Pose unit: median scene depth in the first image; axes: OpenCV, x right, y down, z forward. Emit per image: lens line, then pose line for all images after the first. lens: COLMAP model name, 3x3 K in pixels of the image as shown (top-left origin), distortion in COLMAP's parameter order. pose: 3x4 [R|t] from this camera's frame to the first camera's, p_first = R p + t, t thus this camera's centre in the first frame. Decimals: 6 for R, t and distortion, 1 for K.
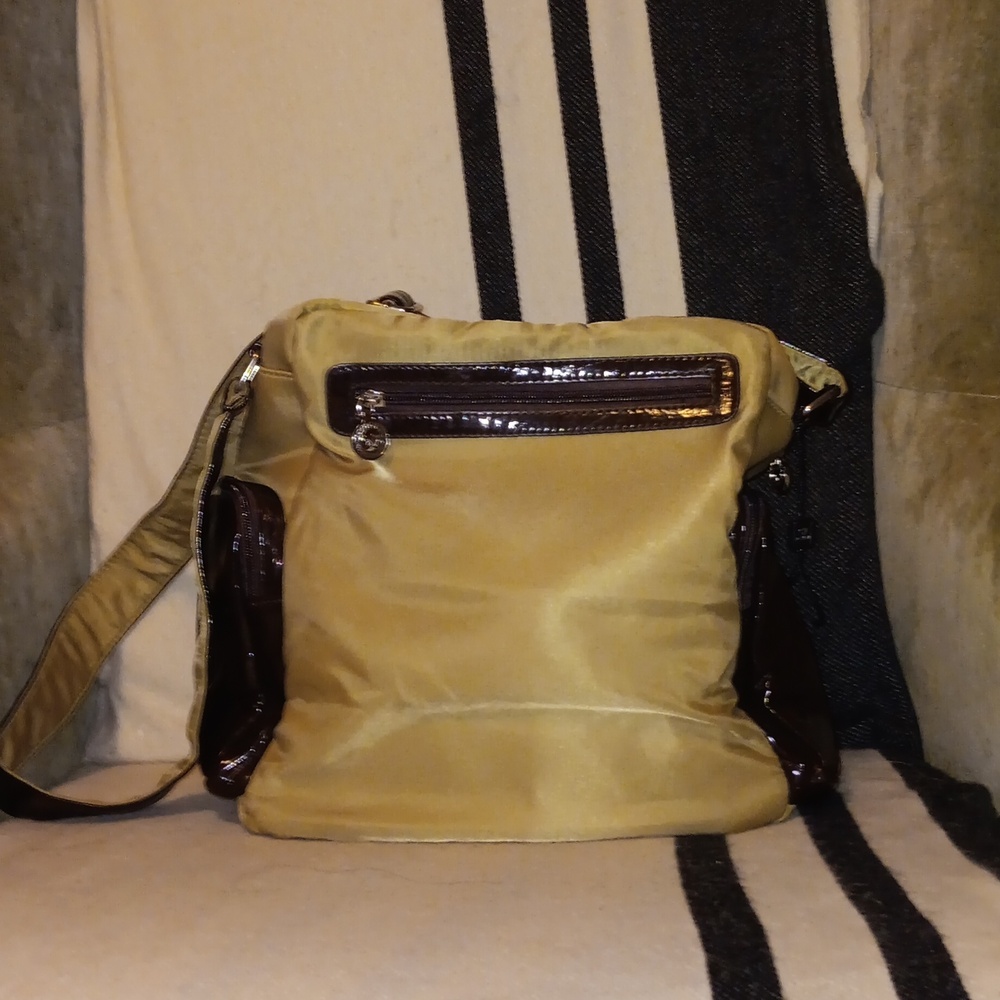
lens RADIAL K [[1597.8, 0, 501.8], [0, 1597.8, 481.0], [0, 0, 1]] dist [0.026402, 0.000000]
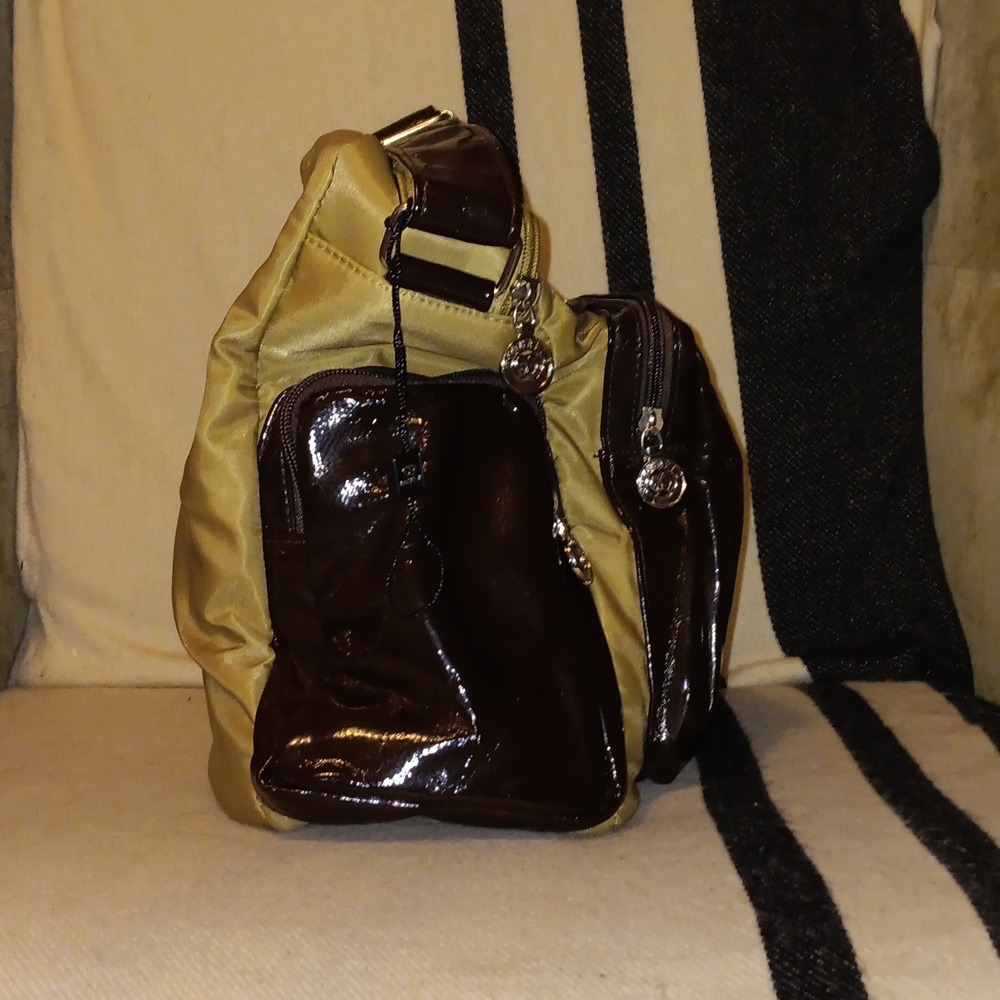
lens RADIAL K [[1597.8, 0, 503.5], [0, 1597.8, 493.0], [0, 0, 1]] dist [0.026402, 0.000000]
pose [[0.999774, 0.013430, 0.016468, -0.009526], [-0.013930, 0.999433, 0.030664, 0.040943], [-0.016047, -0.030887, 0.999394, 0.134519]]
